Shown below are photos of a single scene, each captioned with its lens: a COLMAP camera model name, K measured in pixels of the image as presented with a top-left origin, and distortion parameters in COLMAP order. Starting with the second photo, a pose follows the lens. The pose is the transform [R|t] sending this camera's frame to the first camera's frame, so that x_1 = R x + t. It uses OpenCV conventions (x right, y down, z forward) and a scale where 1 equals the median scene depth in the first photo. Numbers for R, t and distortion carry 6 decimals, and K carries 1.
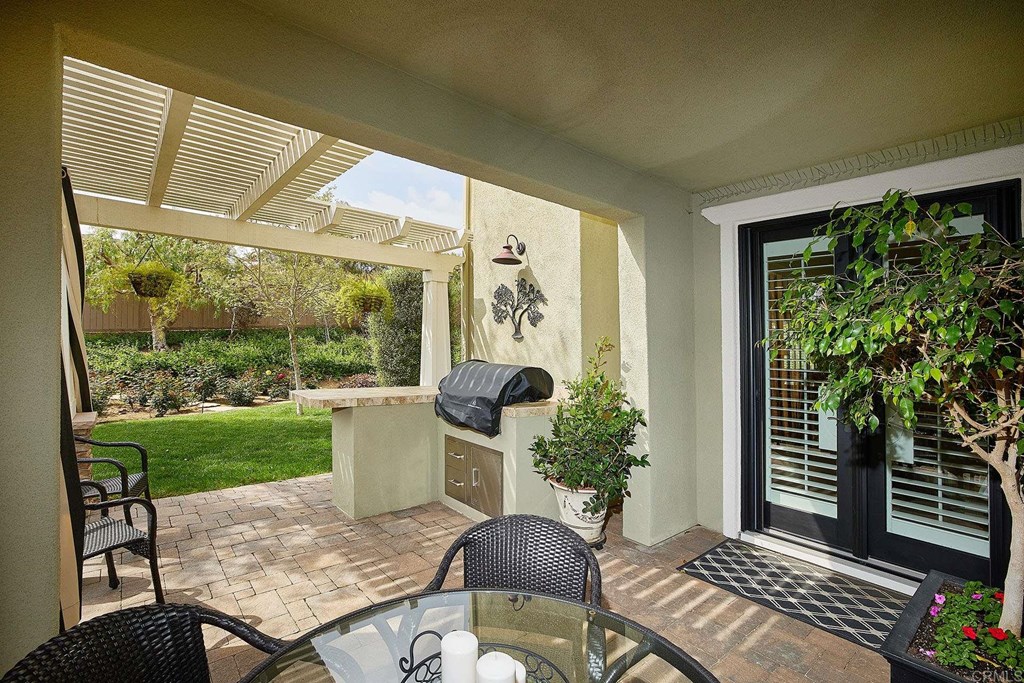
lens RADIAL K [[465.5, 0, 514.0], [0, 465.5, 344.9], [0, 0, 1]] dist [-0.026820, 0.004634]
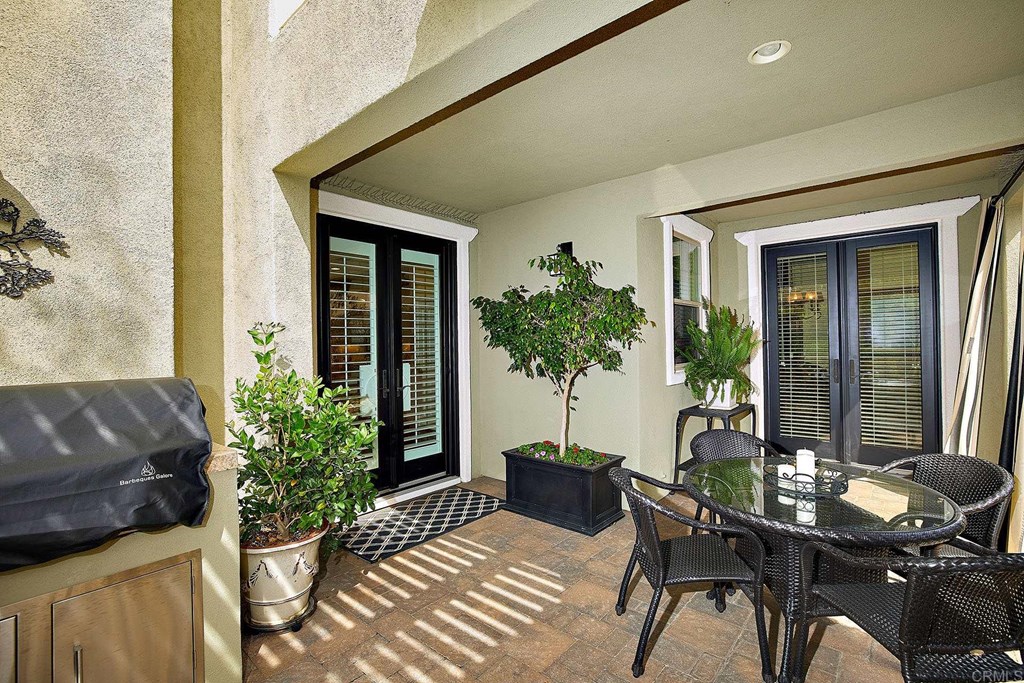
lens RADIAL K [[465.5, 0, 512.4], [0, 465.5, 331.4], [0, 0, 1]] dist [-0.026820, 0.004634]
pose [[-0.154060, -0.002518, 0.988058, -0.693860], [0.016542, 0.999850, 0.005128, -0.003086], [-0.987923, 0.017134, -0.153996, 0.903653]]
